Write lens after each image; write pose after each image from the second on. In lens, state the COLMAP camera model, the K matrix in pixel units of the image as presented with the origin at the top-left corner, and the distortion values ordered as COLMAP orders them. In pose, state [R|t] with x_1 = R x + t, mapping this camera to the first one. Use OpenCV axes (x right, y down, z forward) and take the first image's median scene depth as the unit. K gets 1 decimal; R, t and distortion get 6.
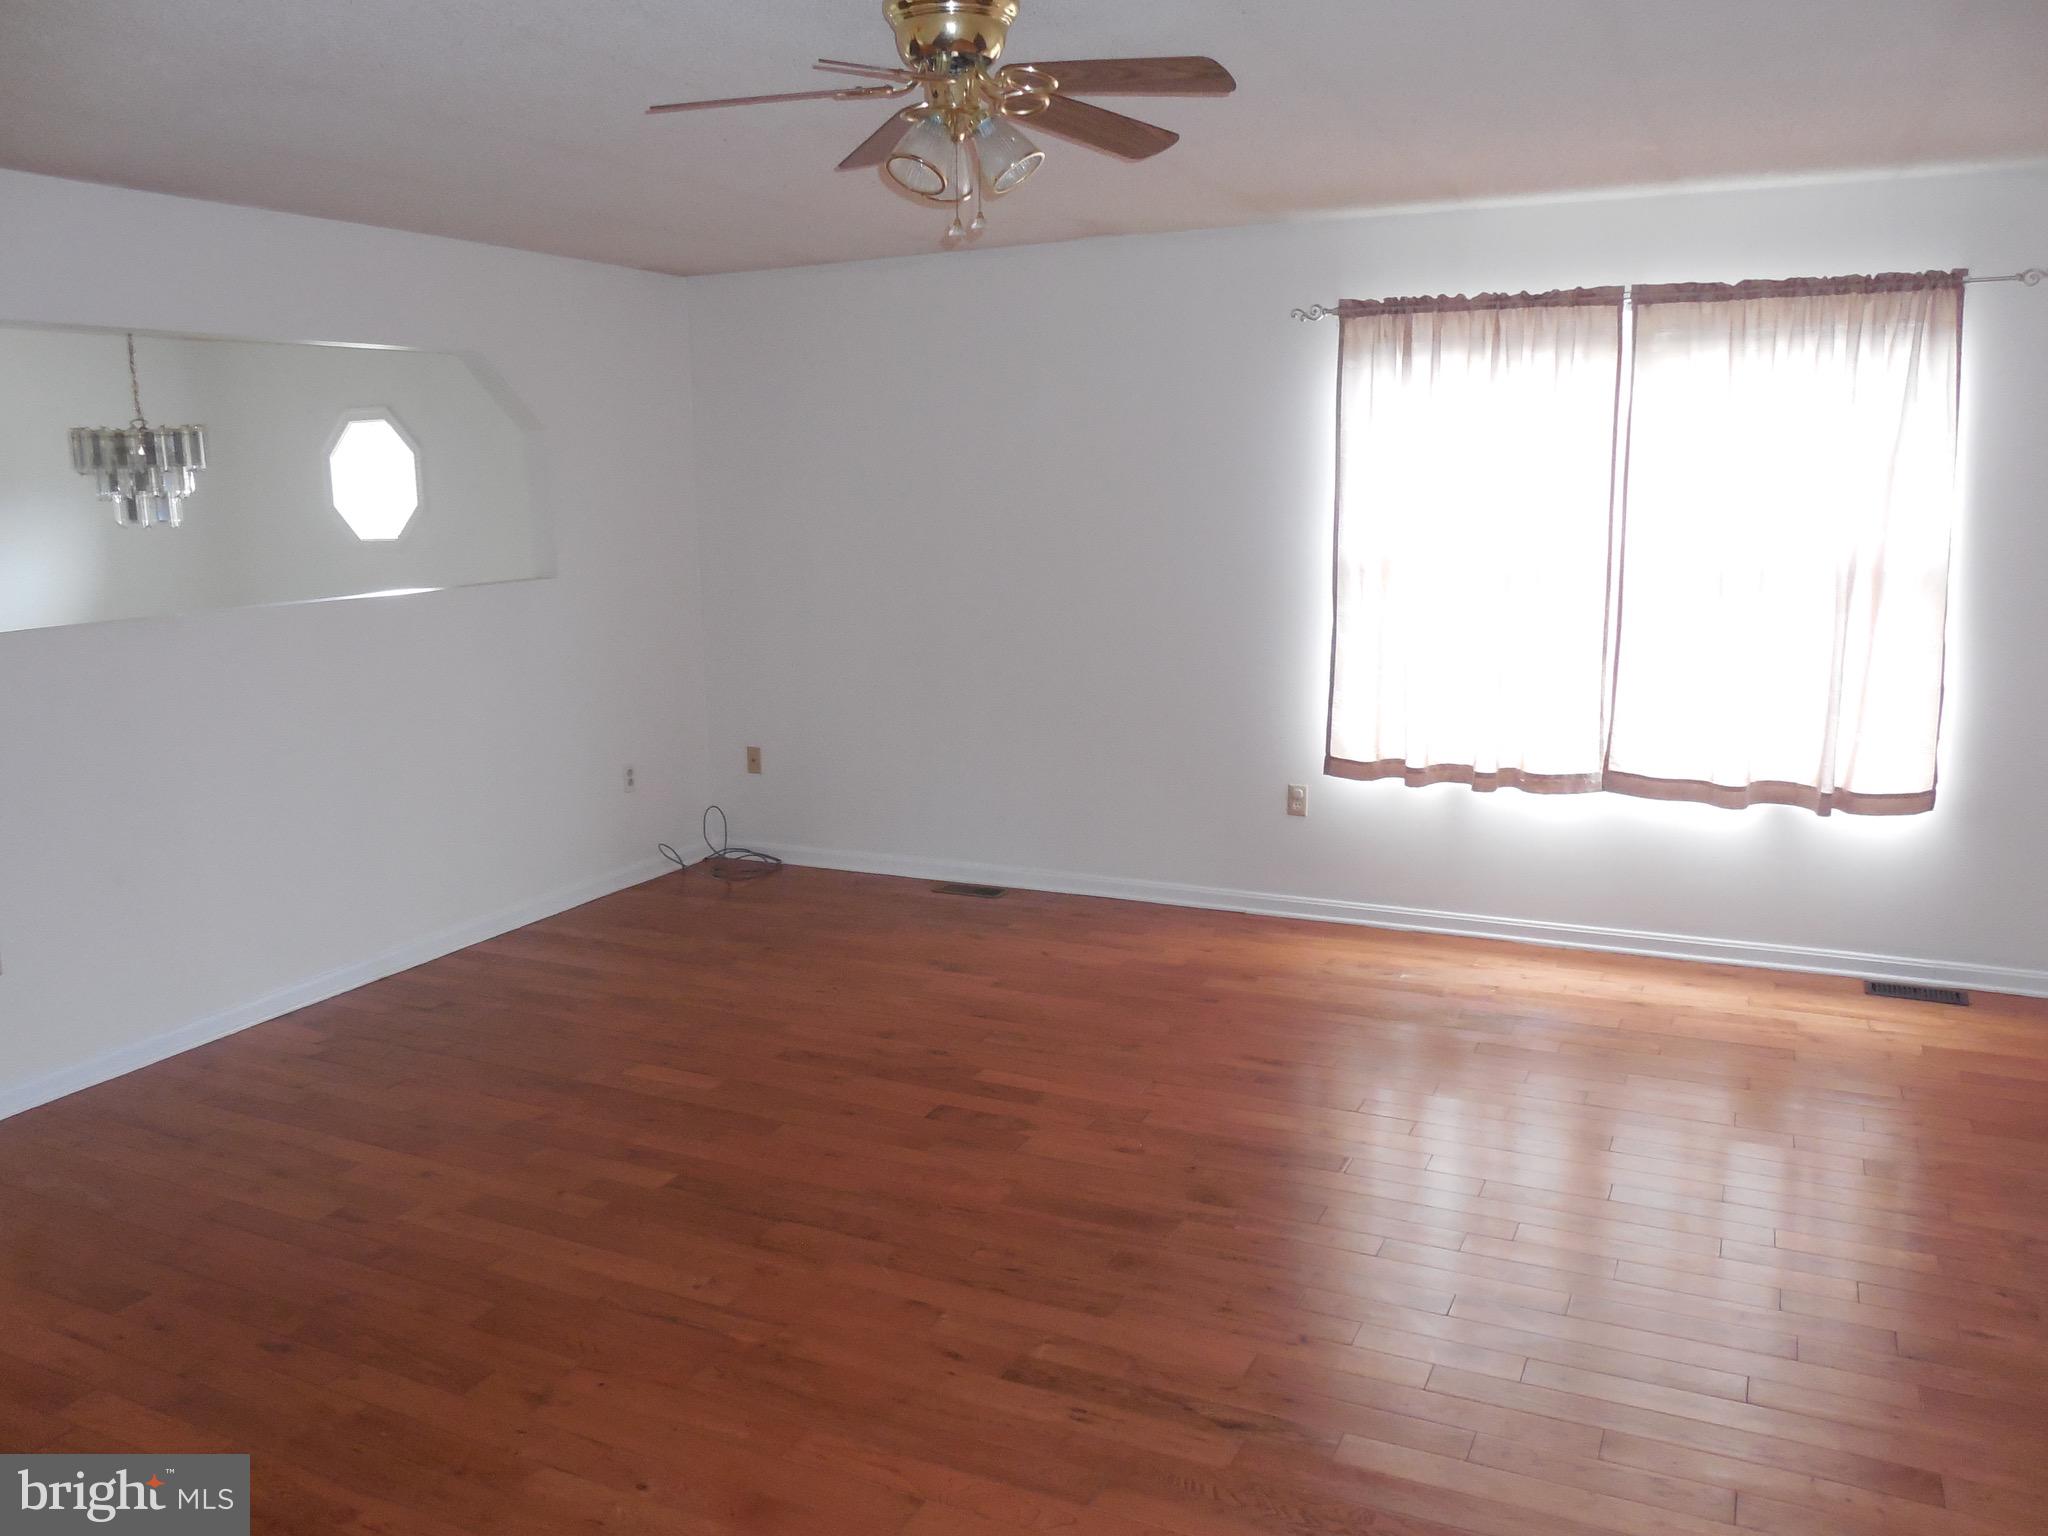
lens RADIAL K [[1596.6, 0, 1000.6], [0, 1596.6, 772.5], [0, 0, 1]] dist [-0.088185, 0.072448]
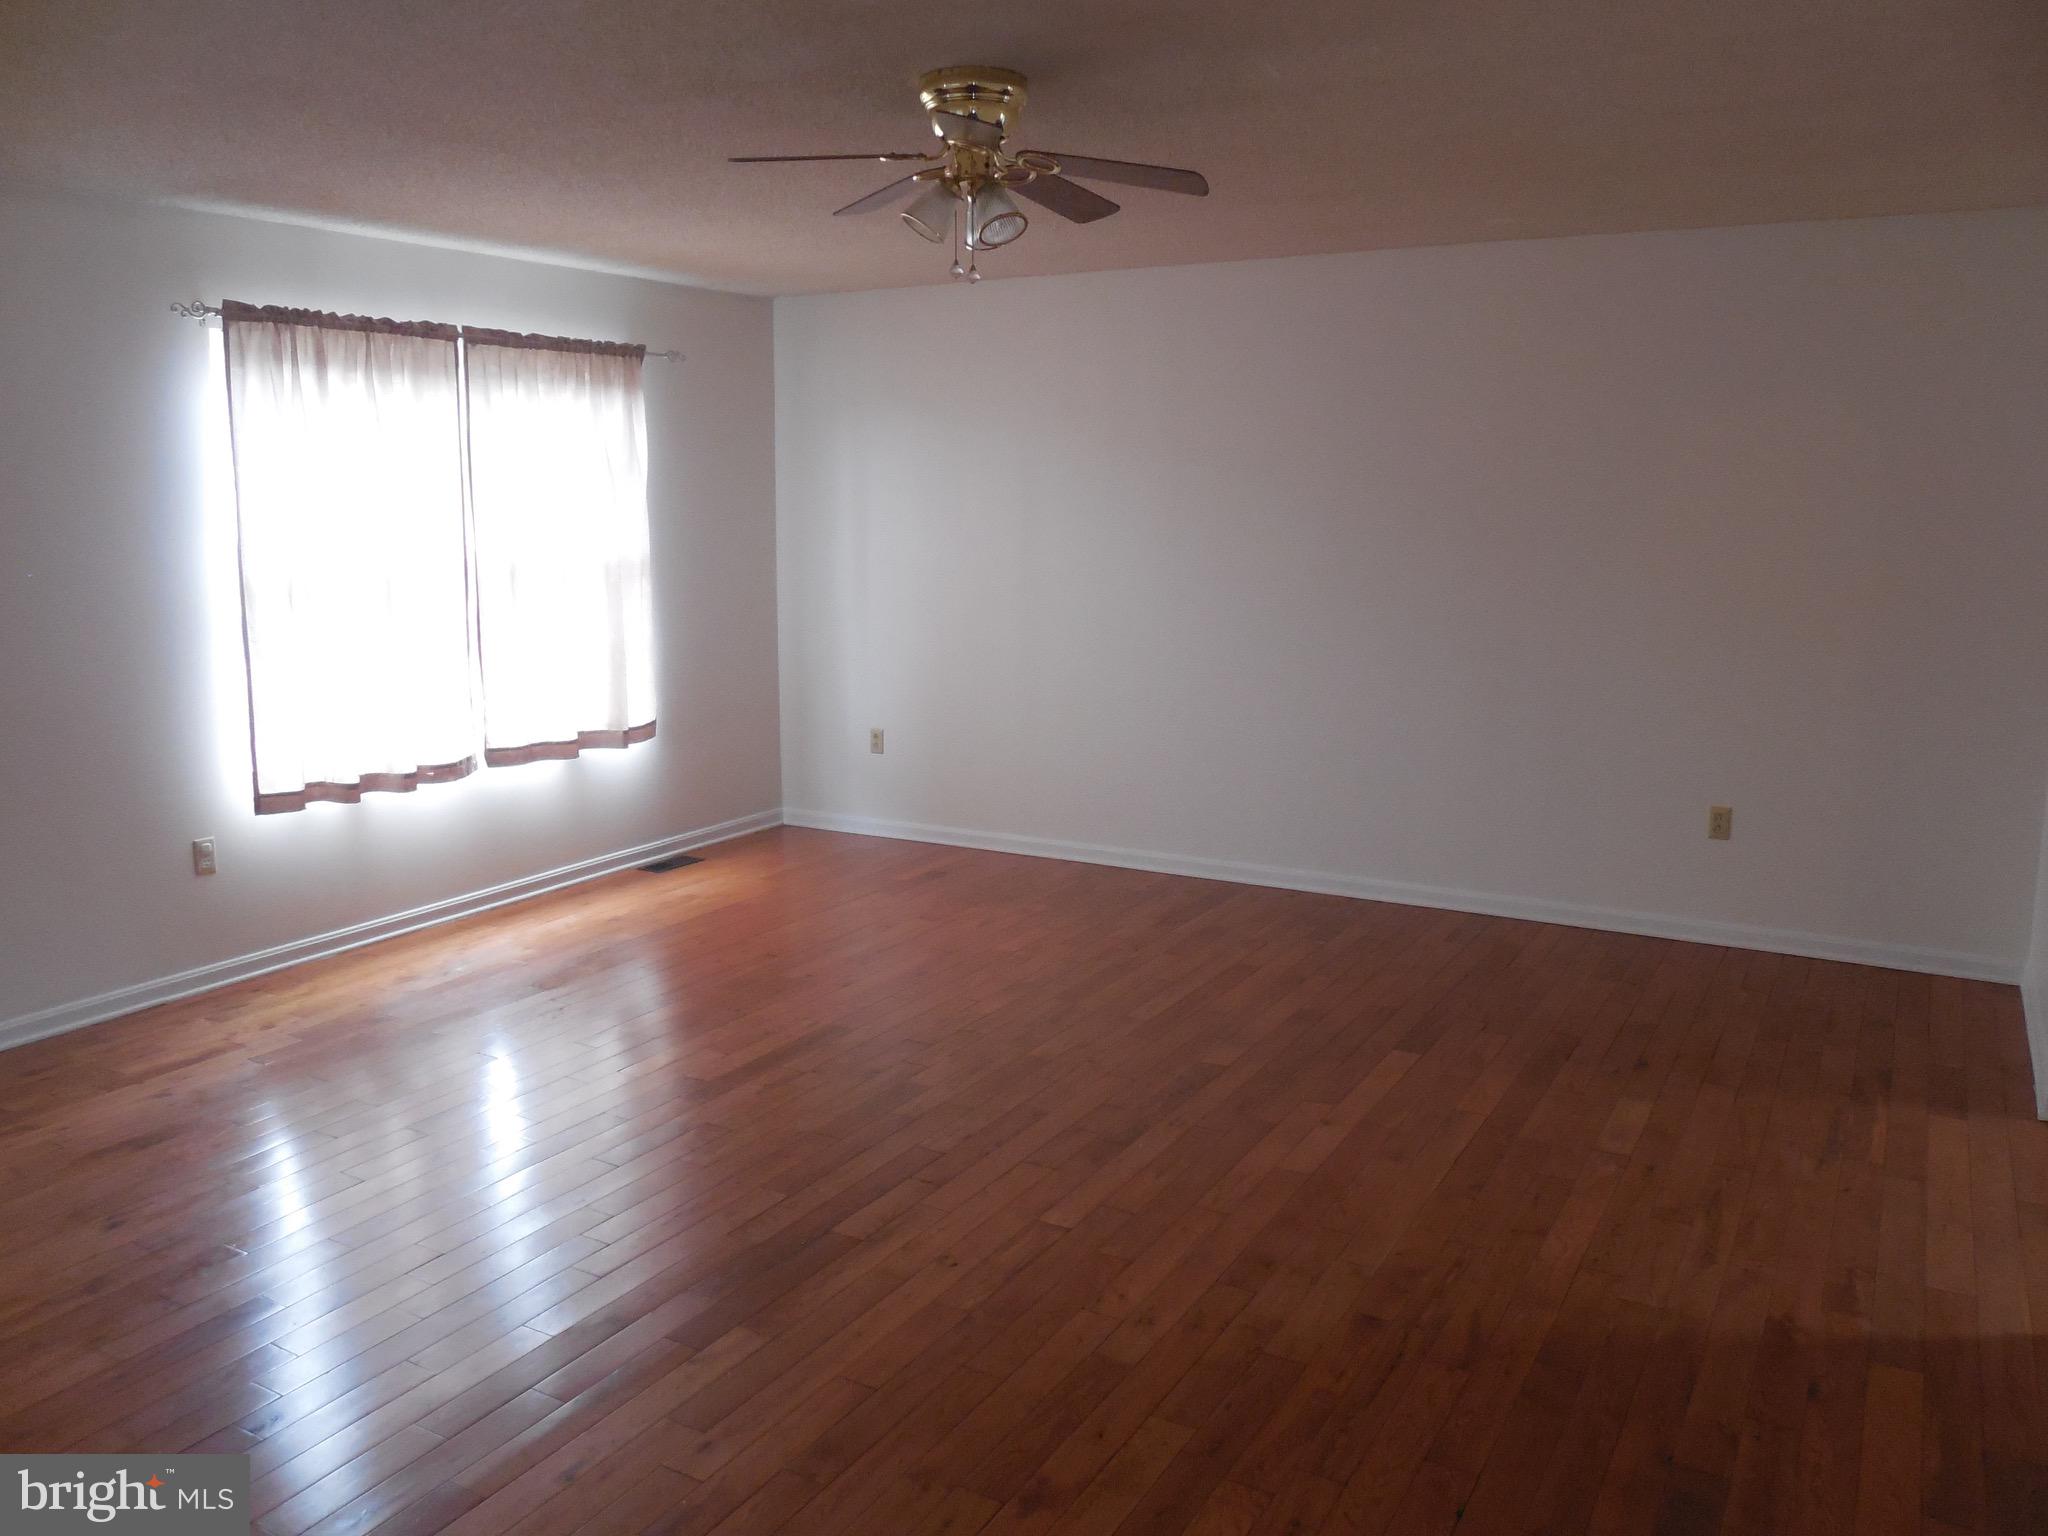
lens RADIAL K [[1596.6, 0, 1000.6], [0, 1596.6, 772.5], [0, 0, 1]] dist [-0.088185, 0.072448]
pose [[0.064876, -0.144113, 0.987432, -0.718568], [0.203111, 0.970710, 0.128328, -0.056522], [-0.977004, 0.192234, 0.092247, 0.537648]]
